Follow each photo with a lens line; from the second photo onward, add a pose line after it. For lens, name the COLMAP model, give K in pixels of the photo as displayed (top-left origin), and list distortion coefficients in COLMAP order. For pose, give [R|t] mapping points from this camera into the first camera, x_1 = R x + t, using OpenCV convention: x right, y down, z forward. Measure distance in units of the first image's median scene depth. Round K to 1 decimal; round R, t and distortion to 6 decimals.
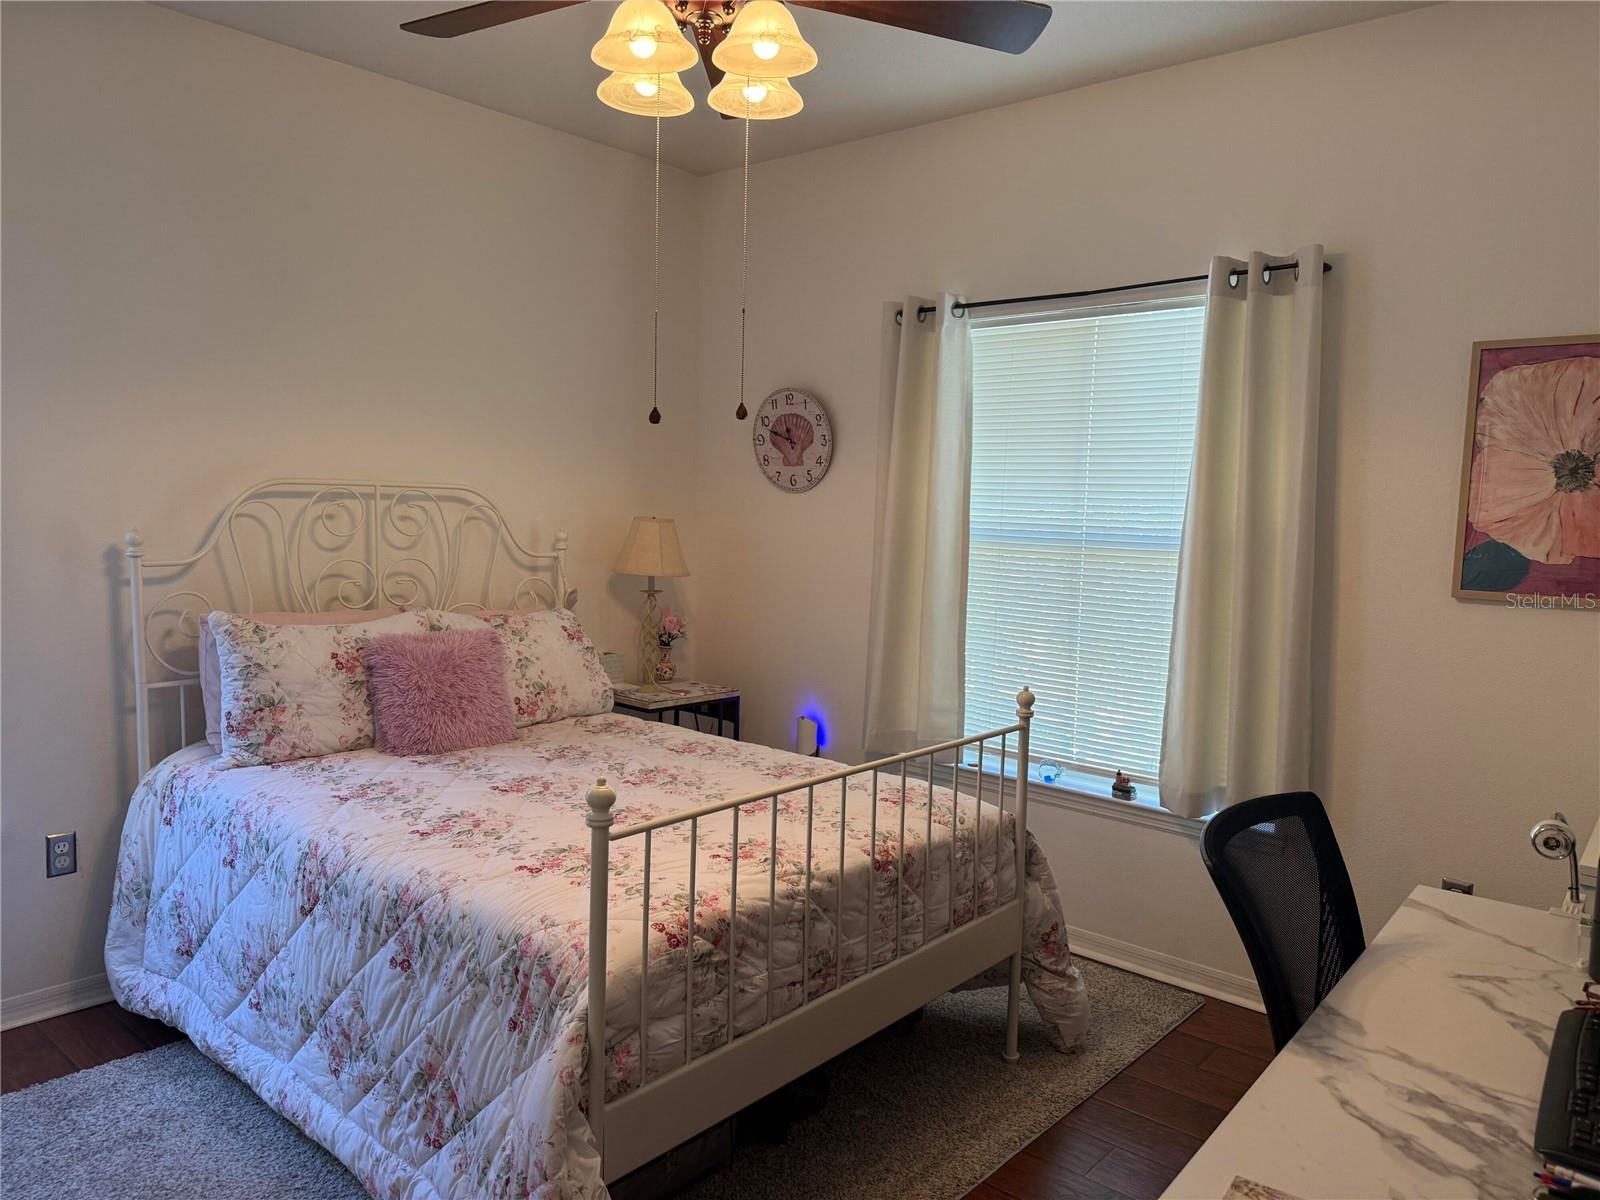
lens RADIAL K [[1112.4, 0, 800.0], [0, 1112.4, 600.0], [0, 0, 1]] dist [0.084509, -0.160356]
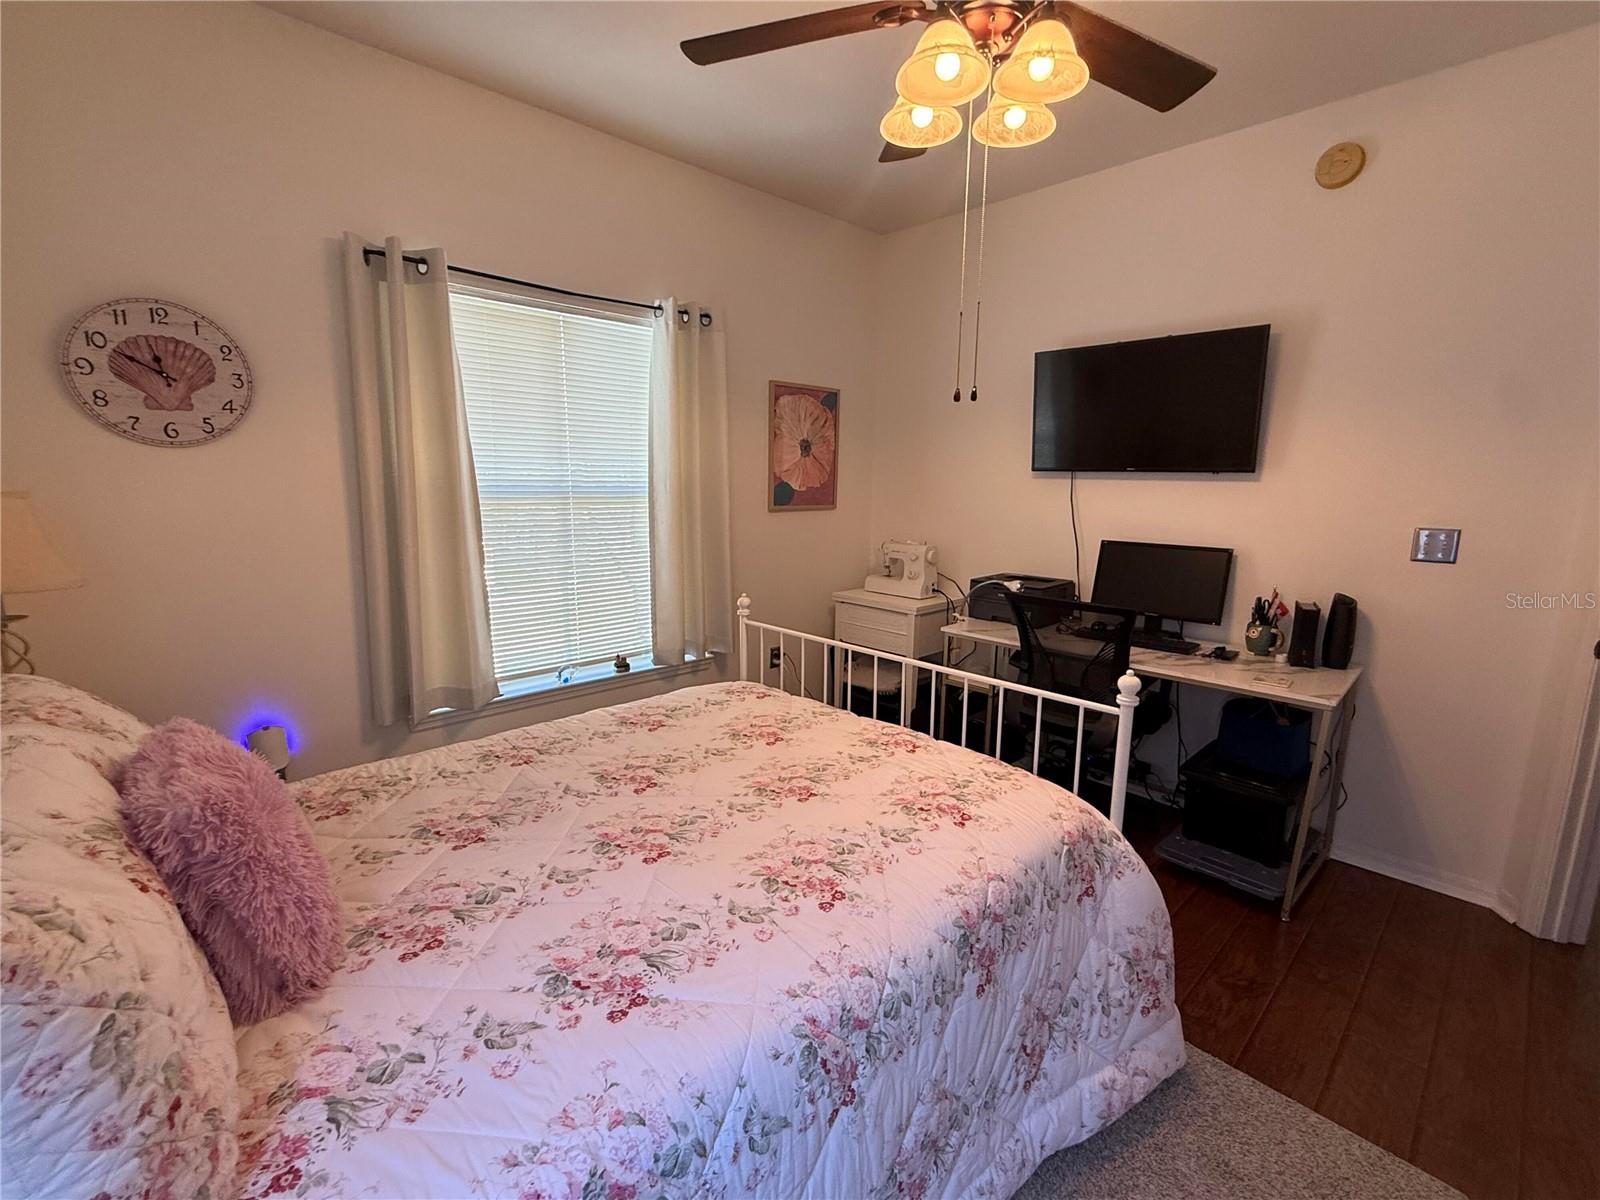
lens RADIAL K [[699.3, 0, 799.2], [0, 699.3, 603.1], [0, 0, 1]] dist [-0.000126, -0.000654]
pose [[0.100634, -0.201823, 0.974238, -0.518475], [0.077994, 0.977796, 0.194504, -0.062564], [-0.991862, 0.056411, 0.114141, 0.638061]]
